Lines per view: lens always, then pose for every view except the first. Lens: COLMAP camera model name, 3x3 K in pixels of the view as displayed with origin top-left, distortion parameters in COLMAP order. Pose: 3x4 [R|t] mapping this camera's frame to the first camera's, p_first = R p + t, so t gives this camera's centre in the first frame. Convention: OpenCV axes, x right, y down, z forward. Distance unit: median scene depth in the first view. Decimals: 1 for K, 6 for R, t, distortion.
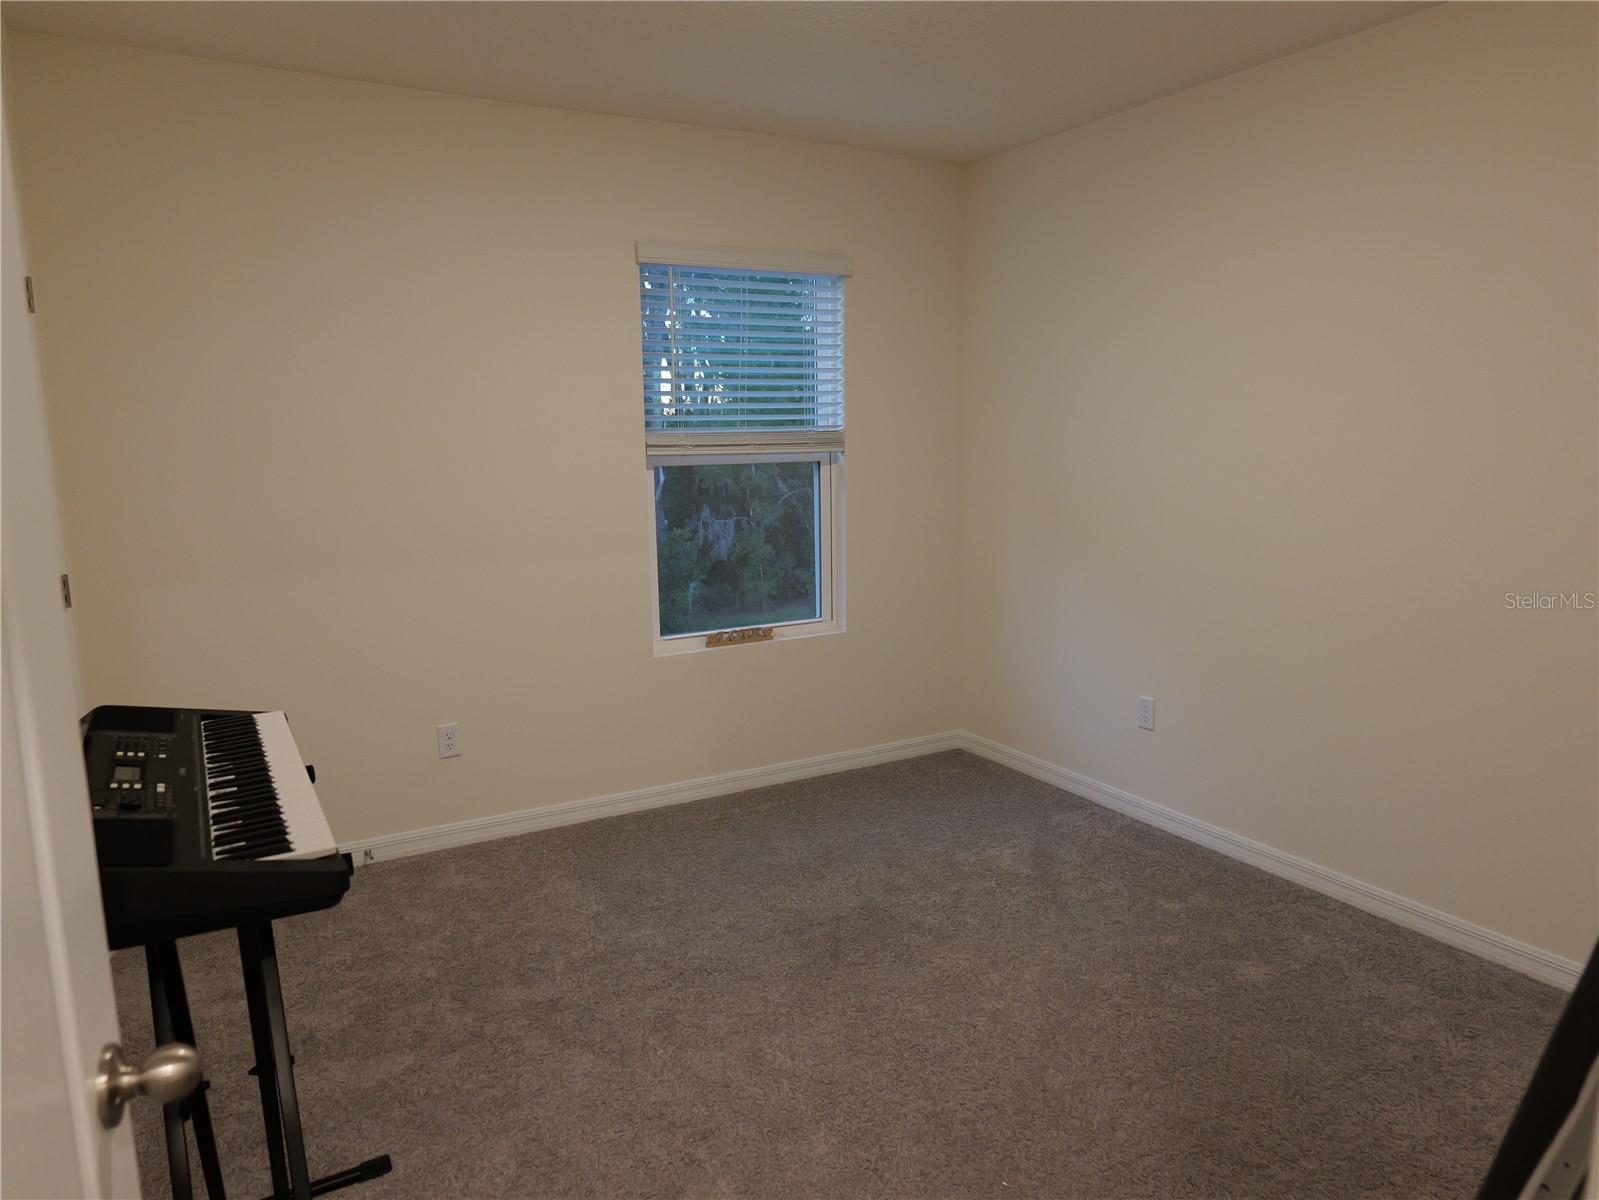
lens RADIAL K [[1050.3, 0, 799.7], [0, 1050.3, 600.2], [0, 0, 1]] dist [-0.028752, 0.015758]
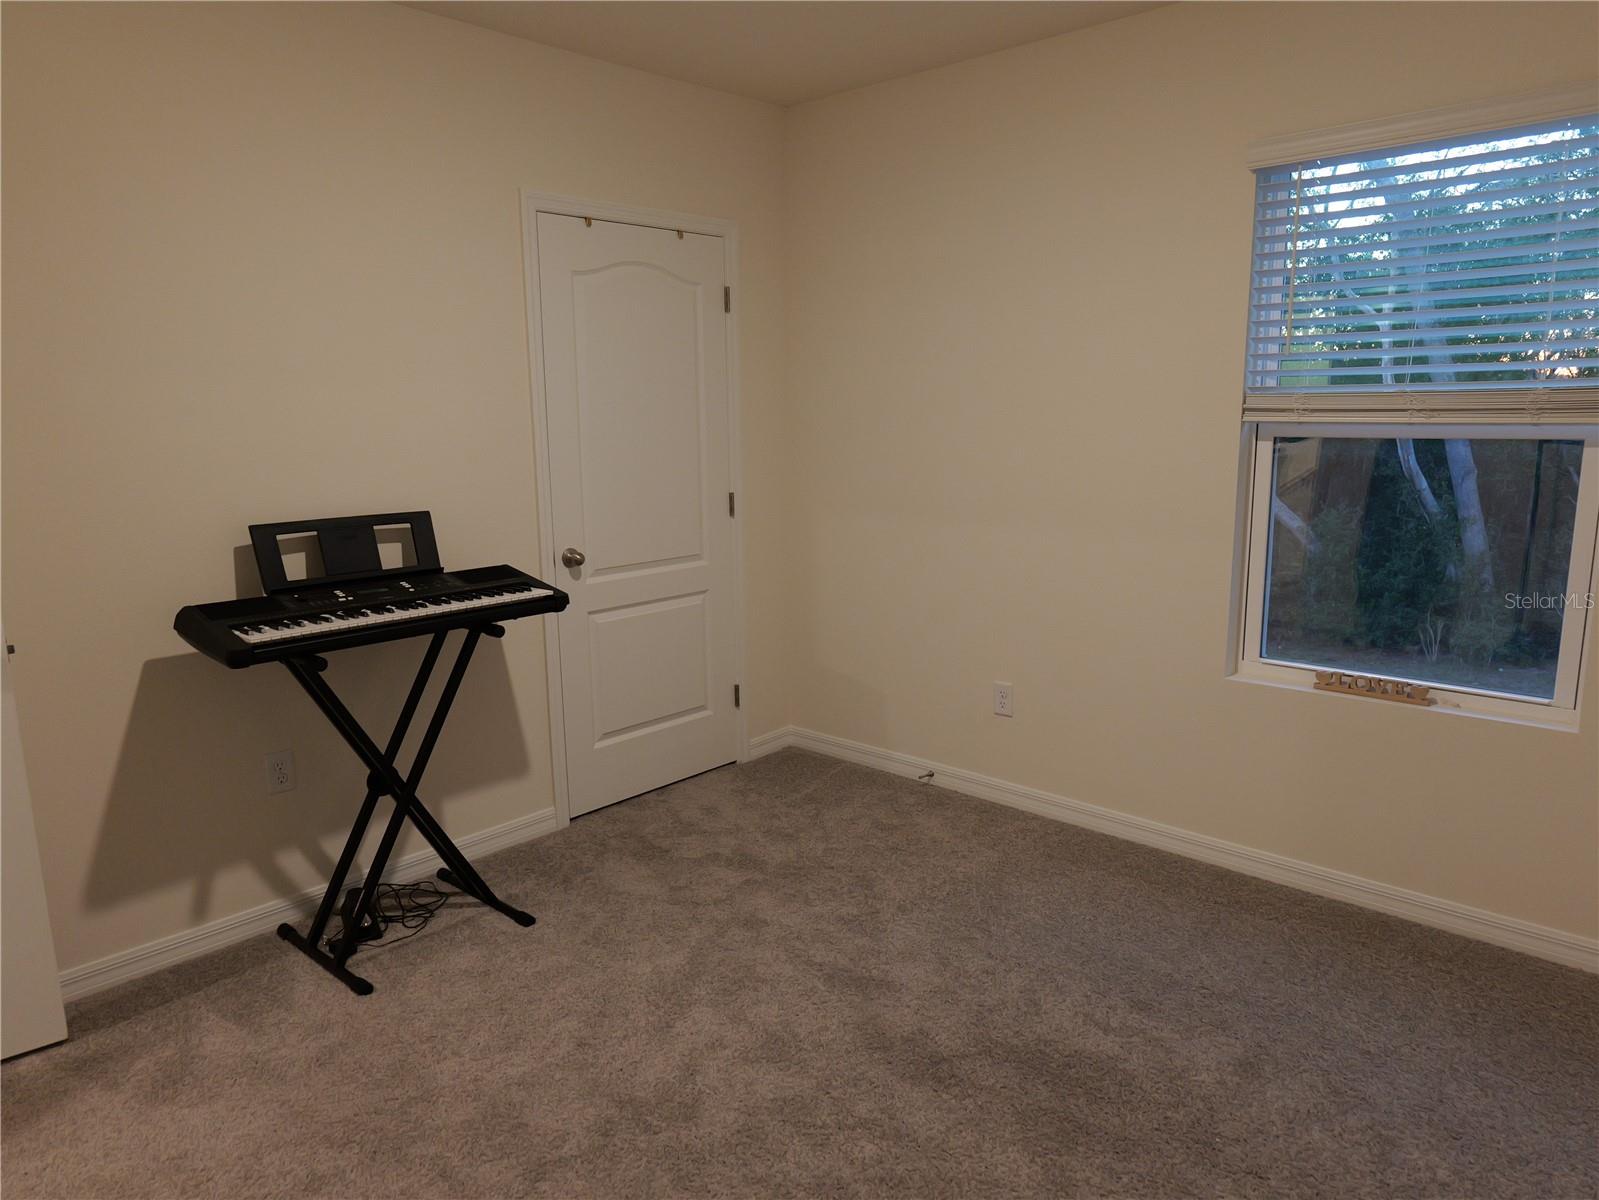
lens RADIAL K [[1050.3, 0, 799.7], [0, 1050.3, 600.3], [0, 0, 1]] dist [-0.028752, 0.015758]
pose [[0.295627, 0.185173, -0.937185, 0.480484], [-0.140522, 0.978791, 0.149067, -0.073461], [0.944912, 0.087627, 0.315378, 0.431583]]
